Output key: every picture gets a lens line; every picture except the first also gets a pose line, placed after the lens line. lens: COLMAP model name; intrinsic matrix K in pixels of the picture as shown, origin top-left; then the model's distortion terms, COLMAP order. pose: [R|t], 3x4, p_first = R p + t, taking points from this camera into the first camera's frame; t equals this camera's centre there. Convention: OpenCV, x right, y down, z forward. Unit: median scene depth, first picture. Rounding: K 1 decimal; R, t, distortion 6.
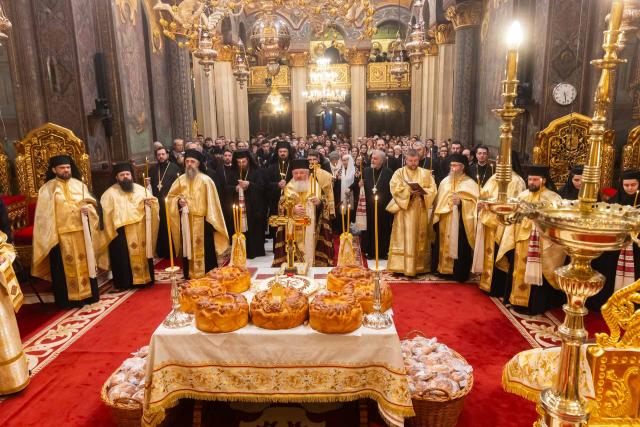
lens RADIAL K [[466.5, 0, 318.5], [0, 466.5, 207.2], [0, 0, 1]] dist [0.002079, 0.000184]
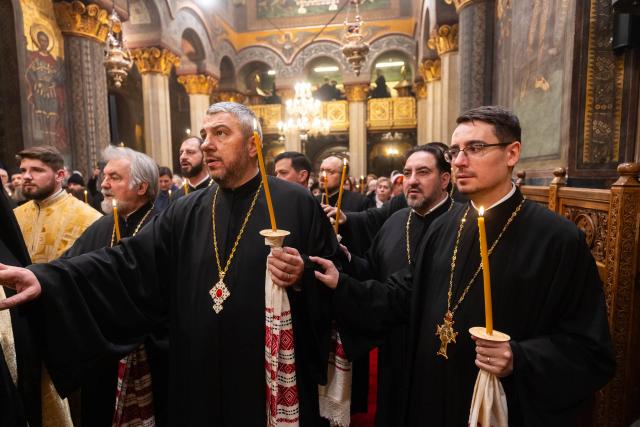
lens RADIAL K [[380.8, 0, 316.5], [0, 380.8, 213.5], [0, 0, 1]] dist [0.003082, 0.001462]
pose [[0.993044, 0.012336, -0.117098, 0.324030], [-0.023300, 0.995419, -0.092729, -0.062260], [0.115417, 0.094813, 0.988782, 0.944179]]
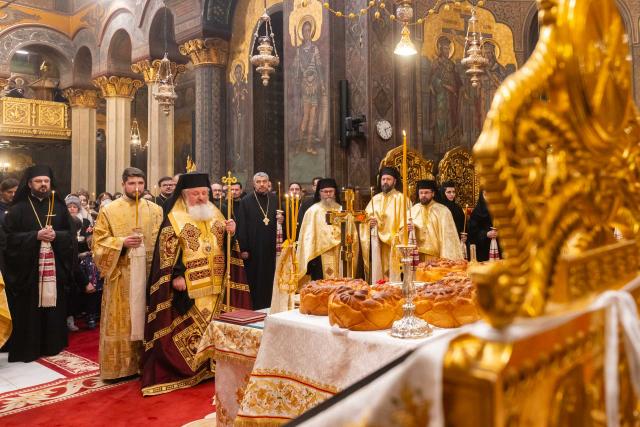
lens RADIAL K [[531.1, 0, 418.3], [0, 531.1, 170.1], [0, 0, 1]] dist [0.005226, 0.002883]
pose [[0.592558, 0.041848, 0.804440, -0.520781], [0.160007, 0.972635, -0.168460, 0.087769], [-0.789476, 0.228538, 0.569647, 0.319142]]
